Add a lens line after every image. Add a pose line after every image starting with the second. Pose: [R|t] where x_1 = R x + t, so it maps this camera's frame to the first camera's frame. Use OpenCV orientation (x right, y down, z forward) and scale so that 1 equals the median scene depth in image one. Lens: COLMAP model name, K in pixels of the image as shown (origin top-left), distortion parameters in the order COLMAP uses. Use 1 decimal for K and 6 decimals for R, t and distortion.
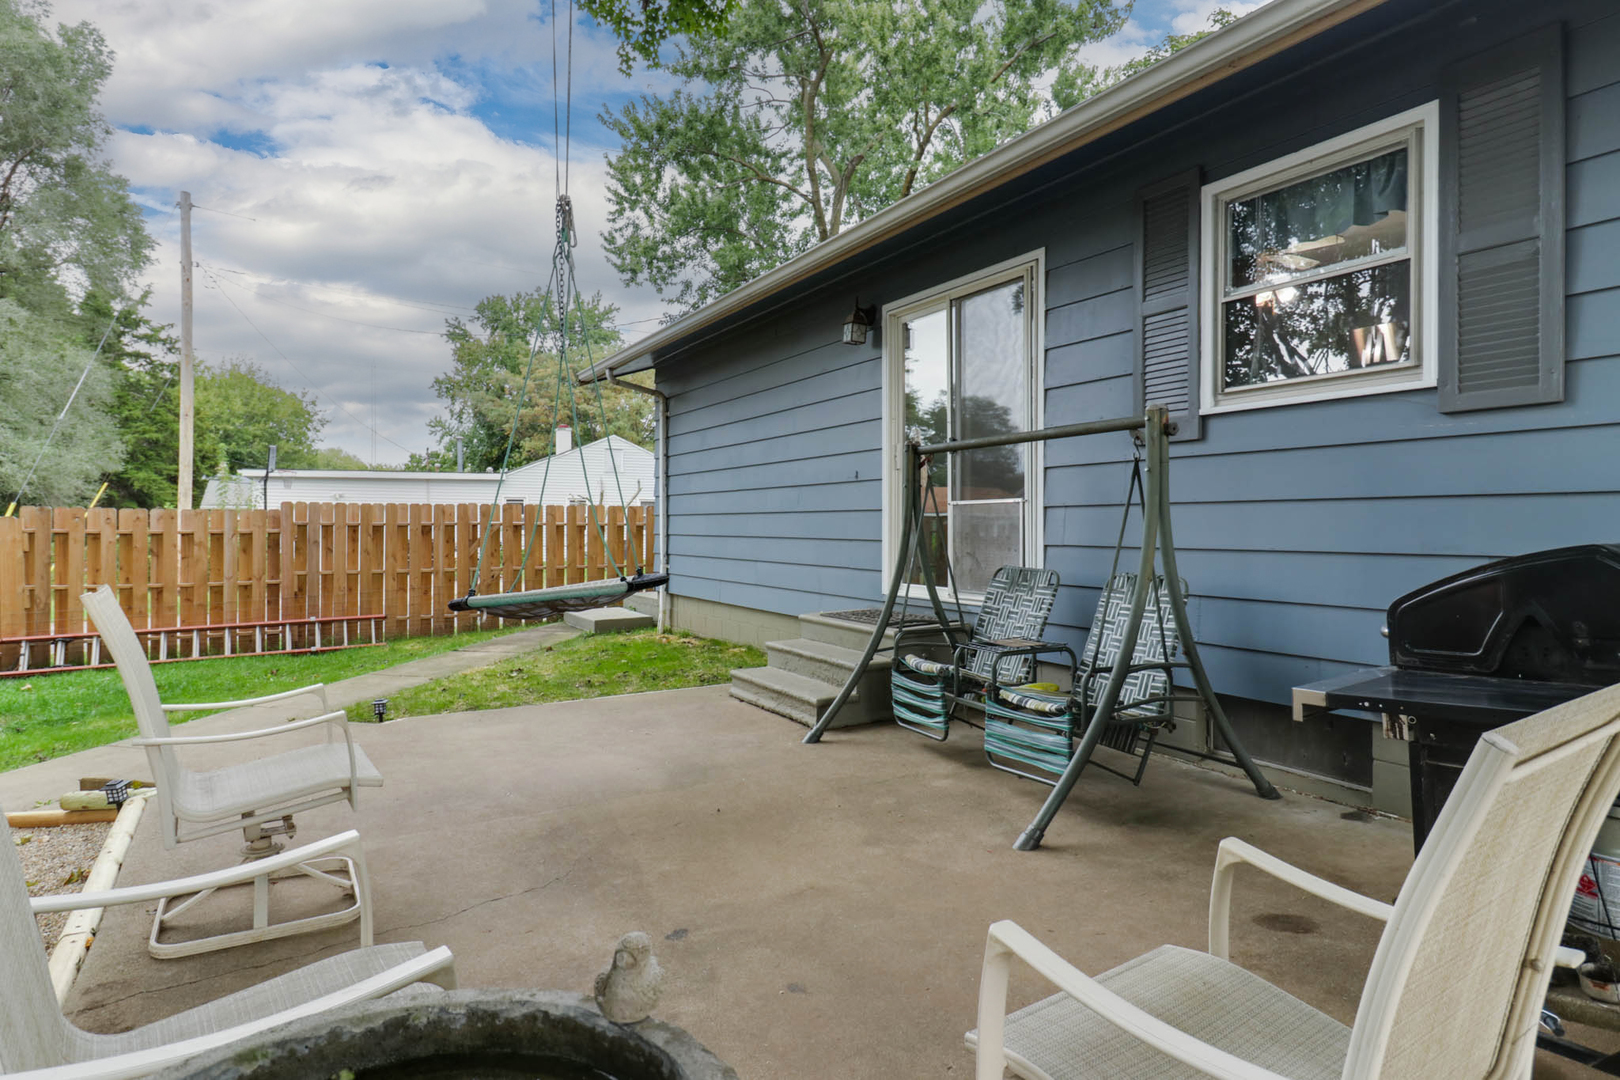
lens RADIAL K [[870.6, 0, 811.7], [0, 870.6, 548.6], [0, 0, 1]] dist [0.010423, -0.000384]
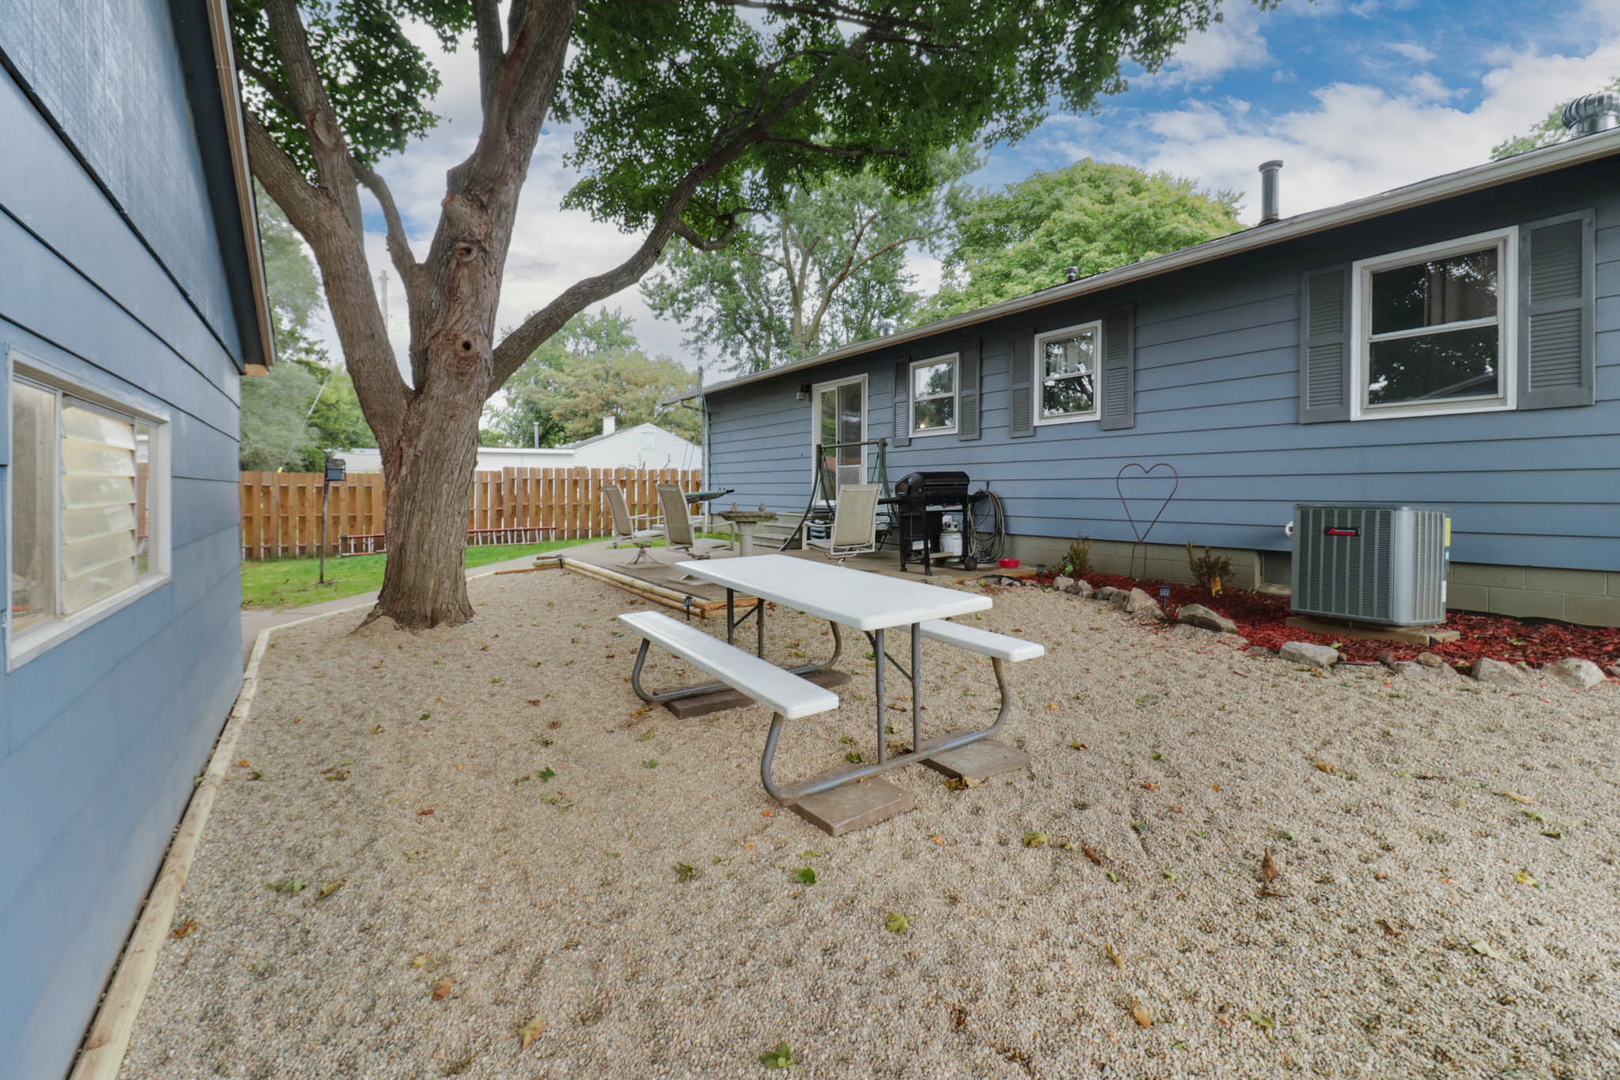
lens RADIAL K [[728.1, 0, 864.0], [0, 728.1, 515.1], [0, 0, 1]] dist [0.005440, 0.000176]
pose [[0.994686, -0.002950, 0.102910, 0.003677], [0.002349, 0.999979, 0.005963, 0.015825], [-0.102926, -0.005689, 0.994673, -0.233062]]
